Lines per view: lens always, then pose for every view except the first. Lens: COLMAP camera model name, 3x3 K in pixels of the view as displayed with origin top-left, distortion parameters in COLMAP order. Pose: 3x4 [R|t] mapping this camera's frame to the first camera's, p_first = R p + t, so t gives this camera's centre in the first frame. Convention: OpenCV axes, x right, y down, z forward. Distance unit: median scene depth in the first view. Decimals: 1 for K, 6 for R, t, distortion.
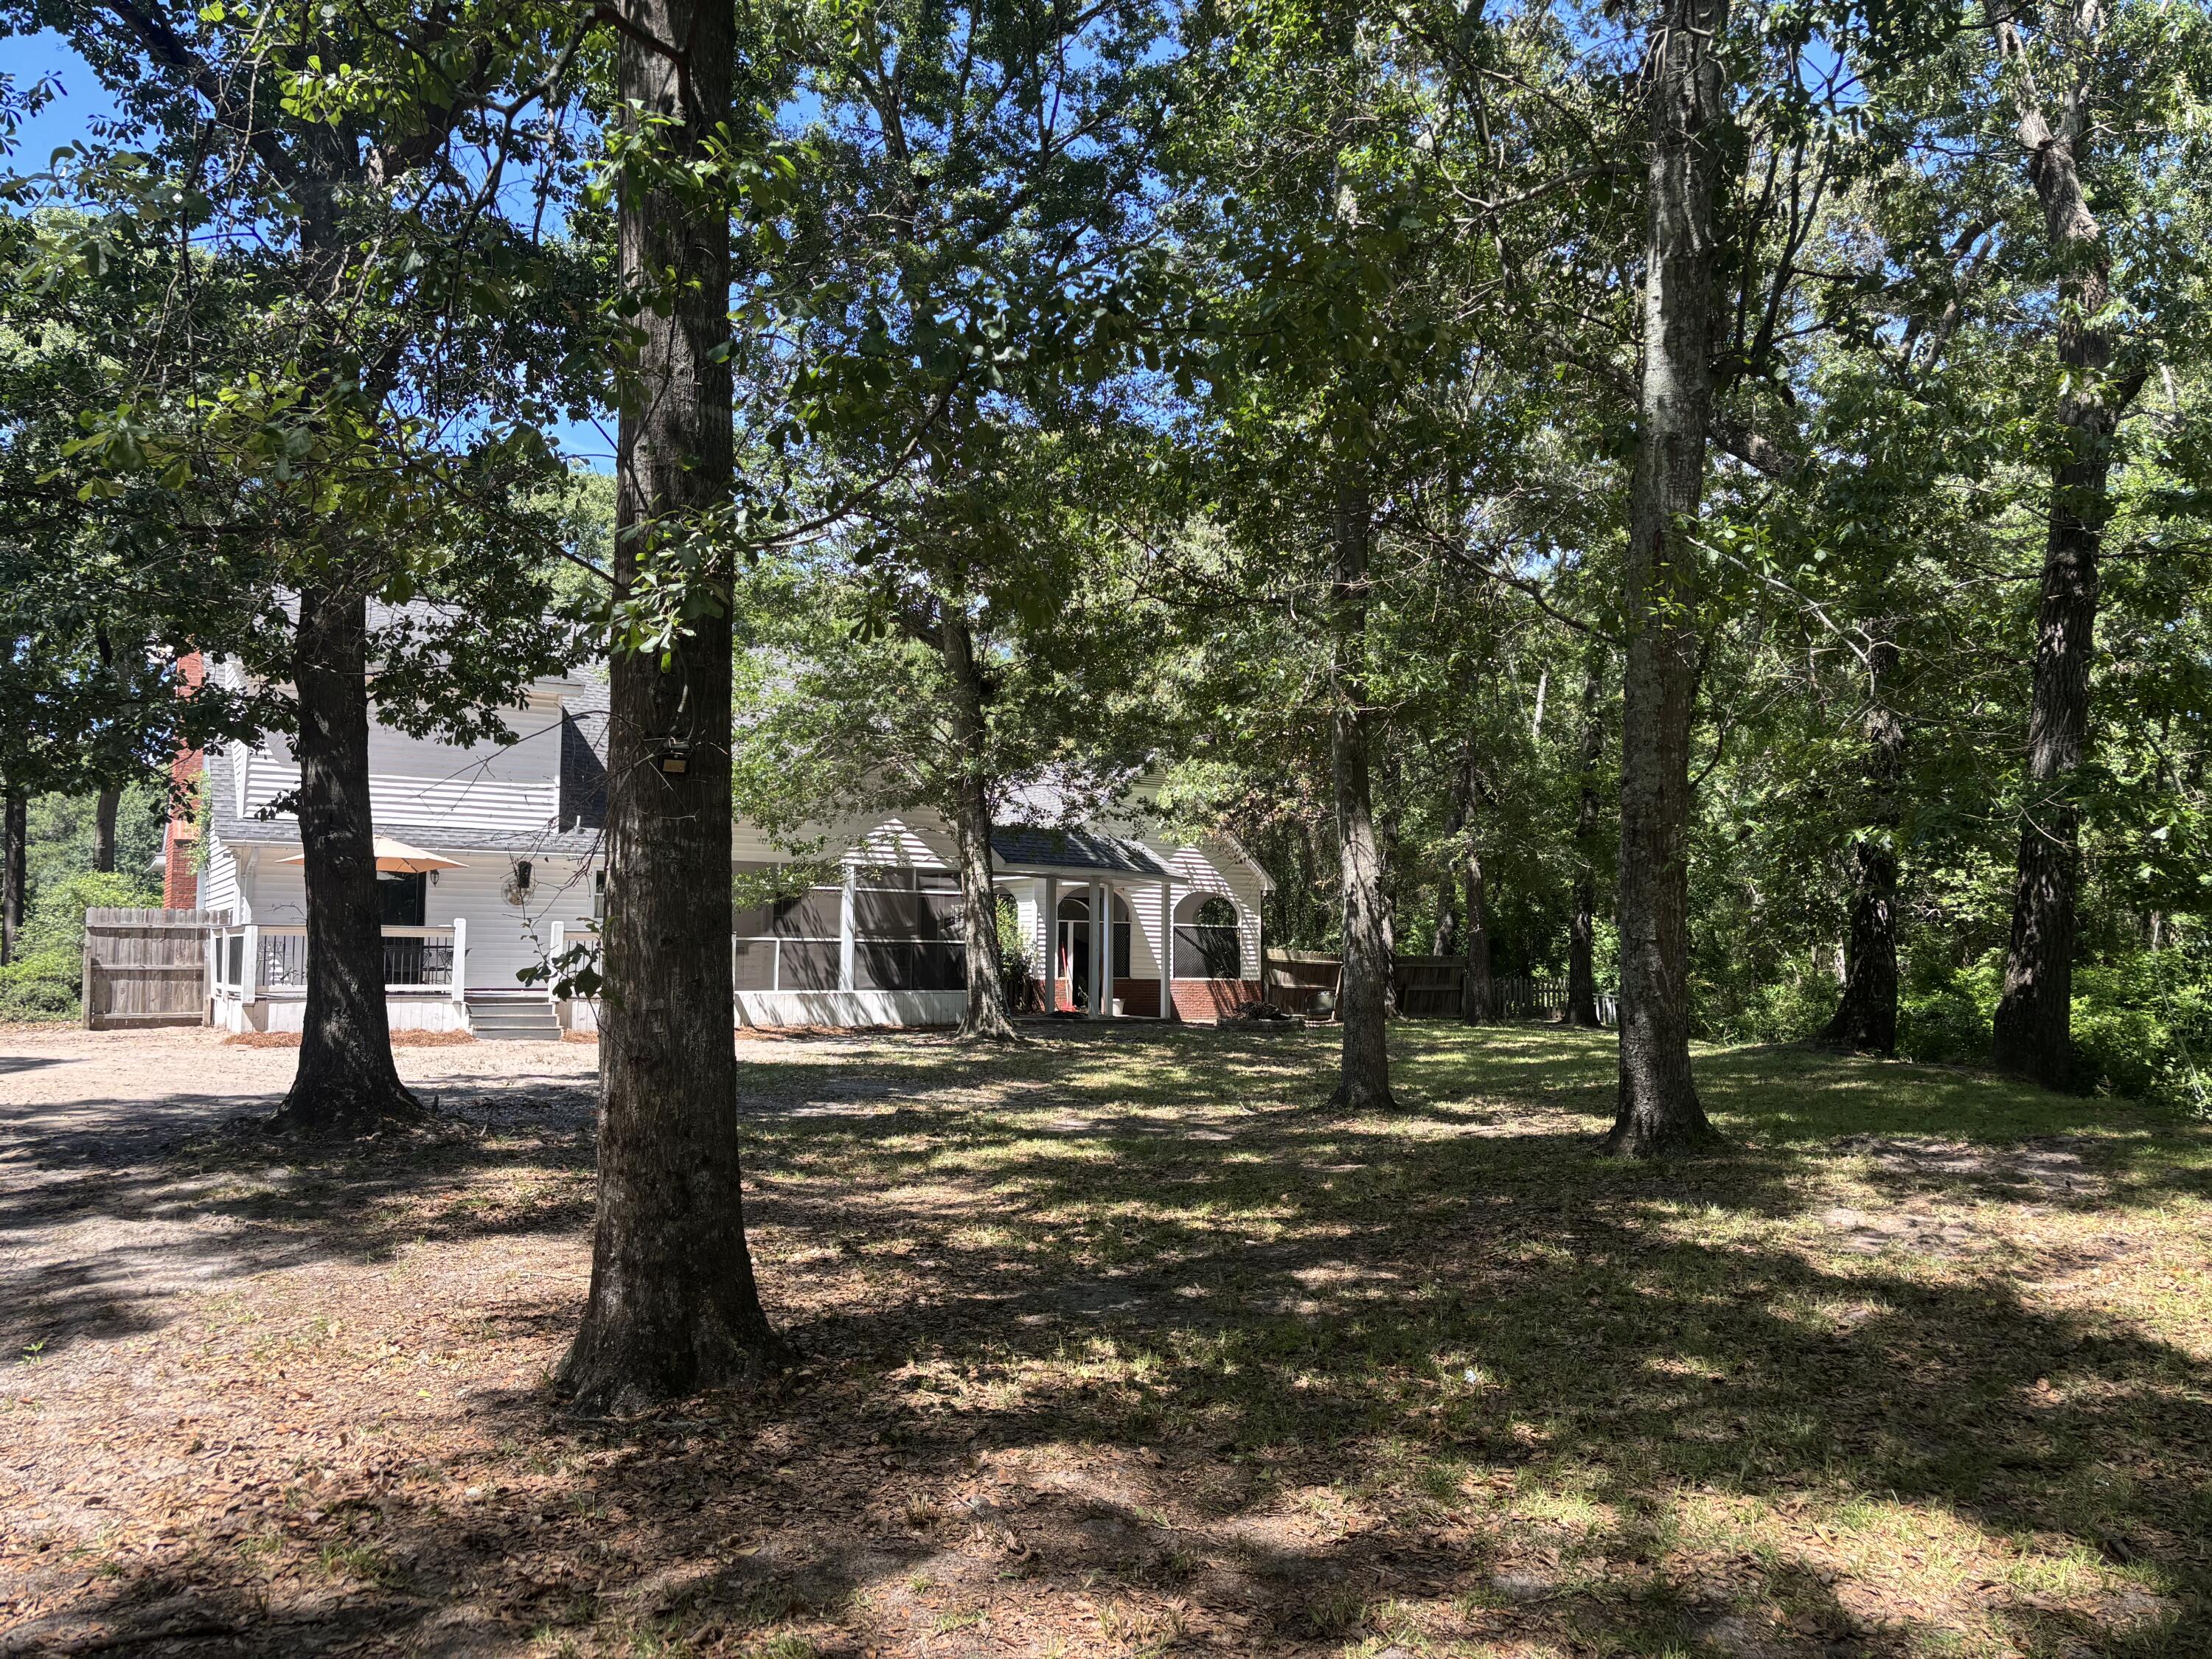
lens RADIAL K [[1669.4, 0, 1116.8], [0, 1669.4, 812.7], [0, 0, 1]] dist [0.120117, -0.232140]
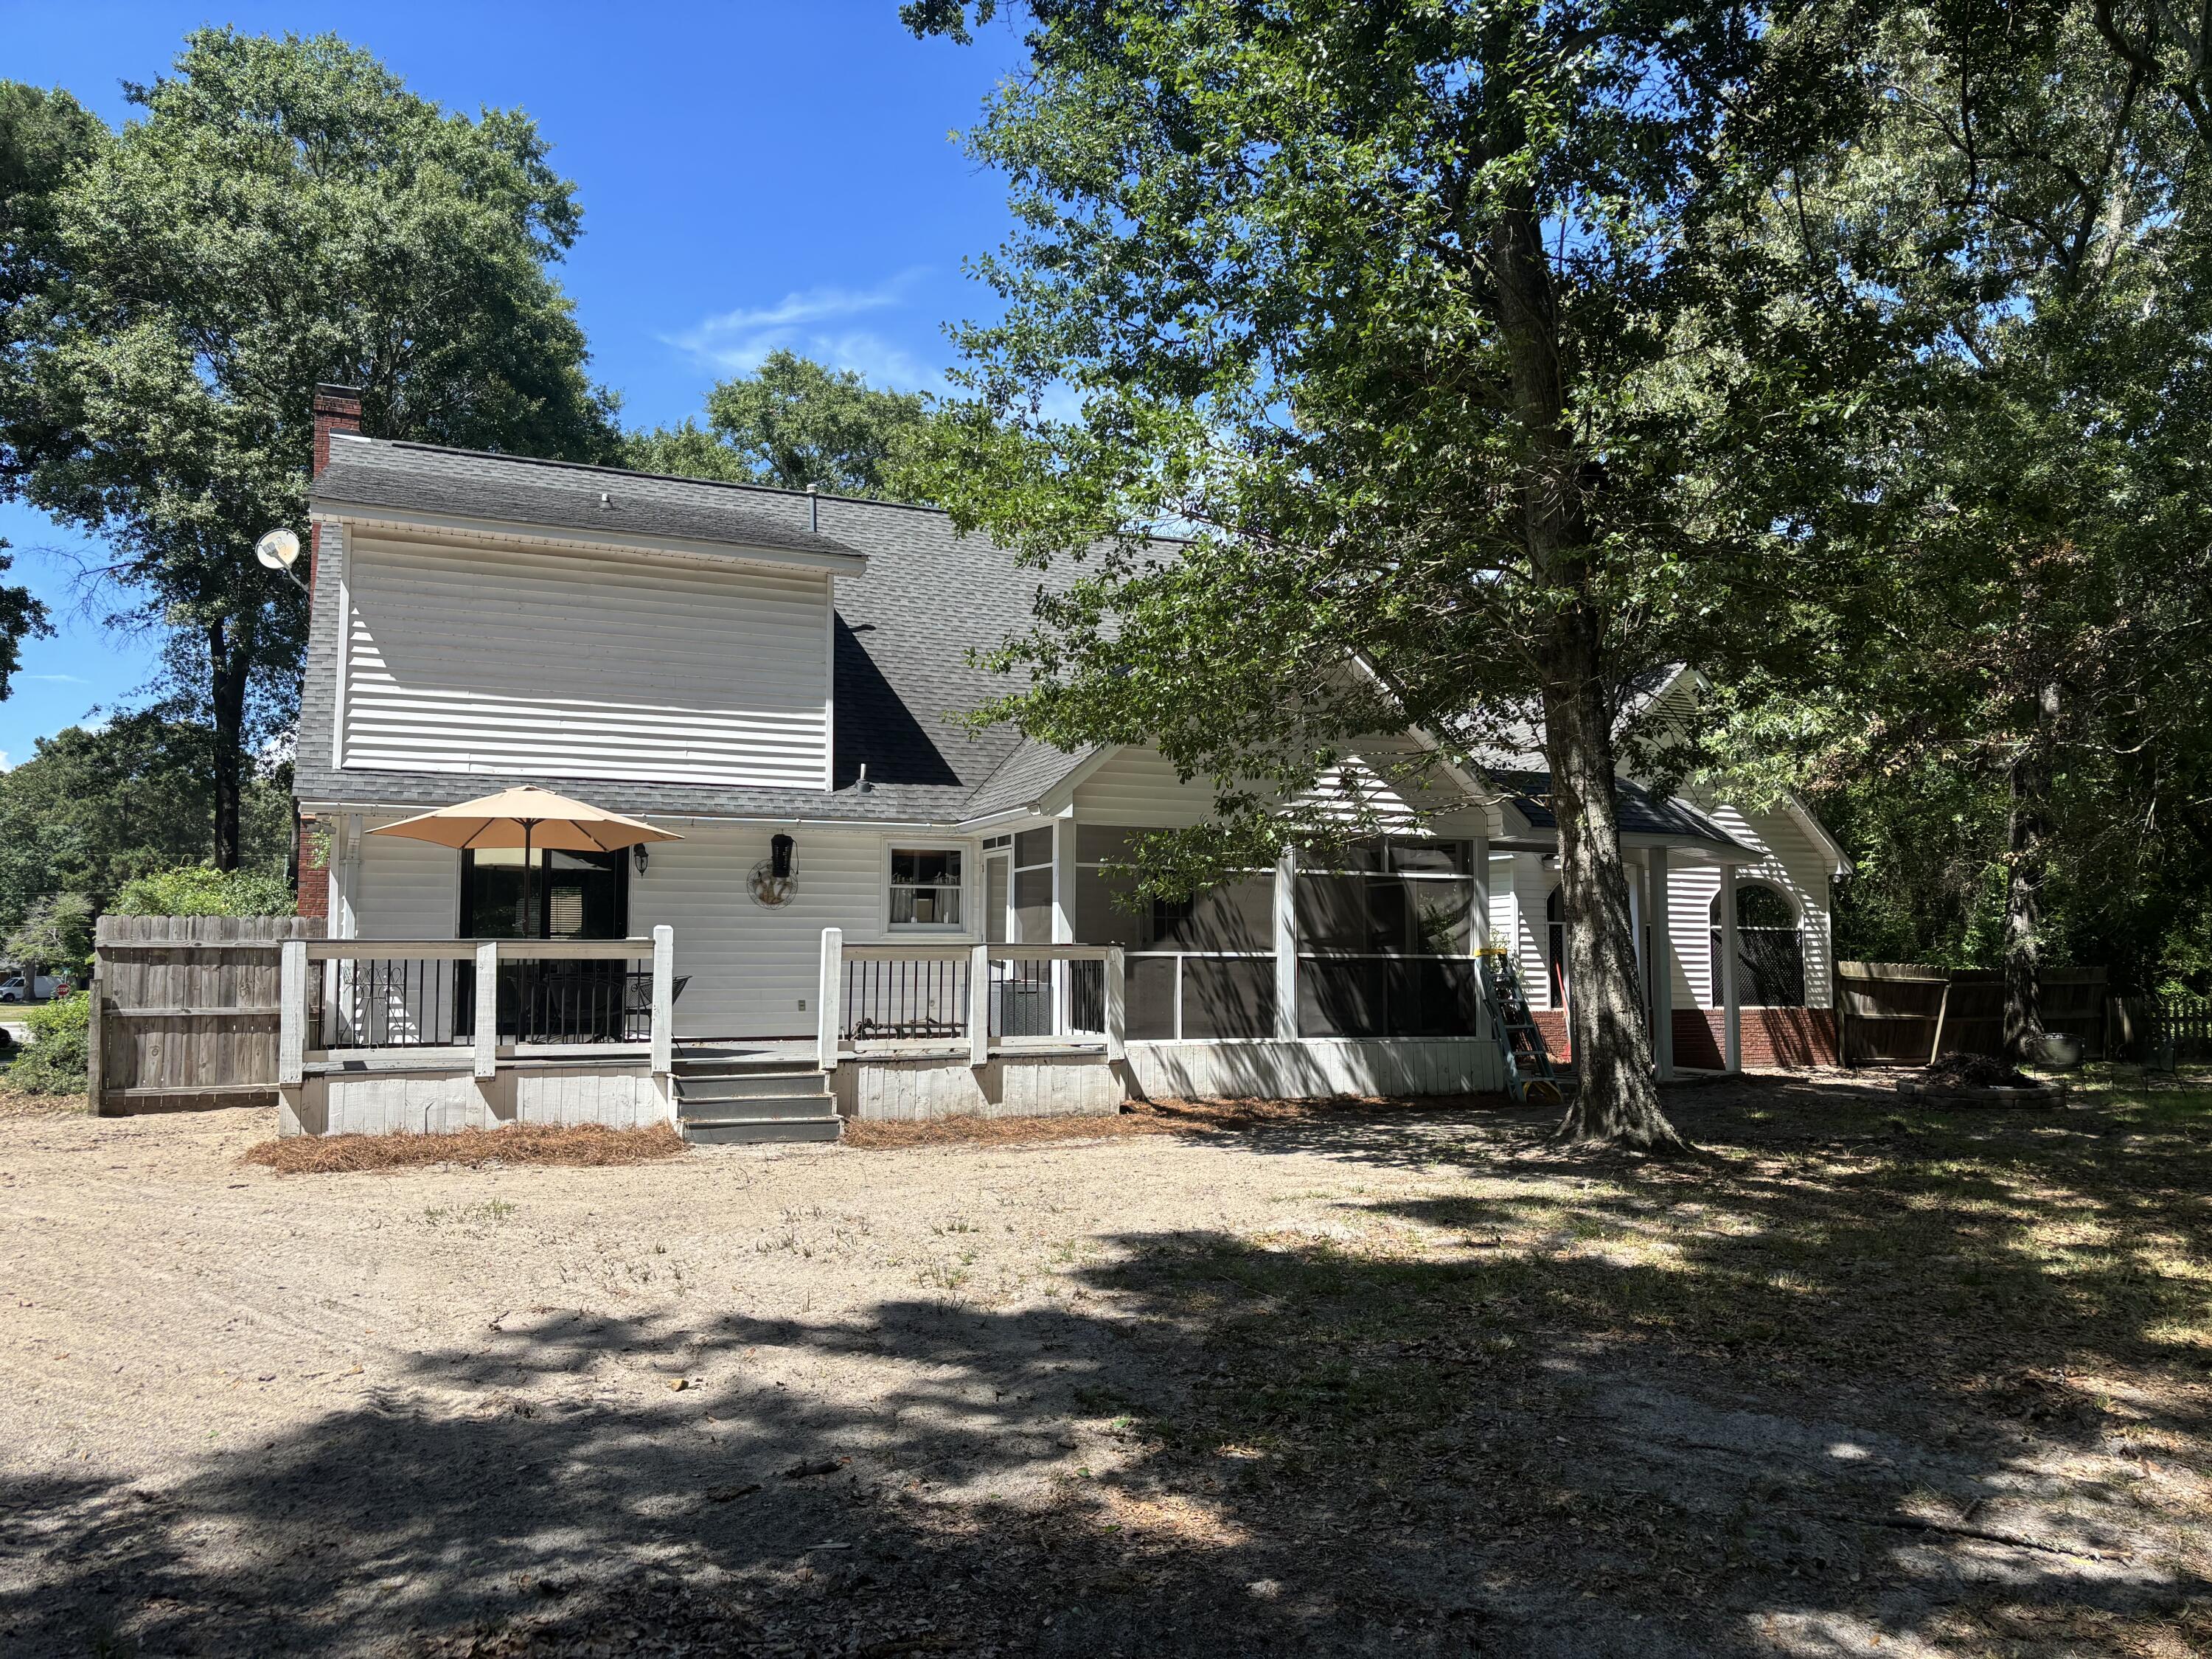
lens RADIAL K [[1669.4, 0, 1116.8], [0, 1669.4, 812.7], [0, 0, 1]] dist [0.120117, -0.232140]
pose [[0.986409, -0.023975, -0.162550, -0.126935], [0.023206, 0.999709, -0.006629, 0.027979], [0.162661, 0.002767, 0.986678, 0.406695]]
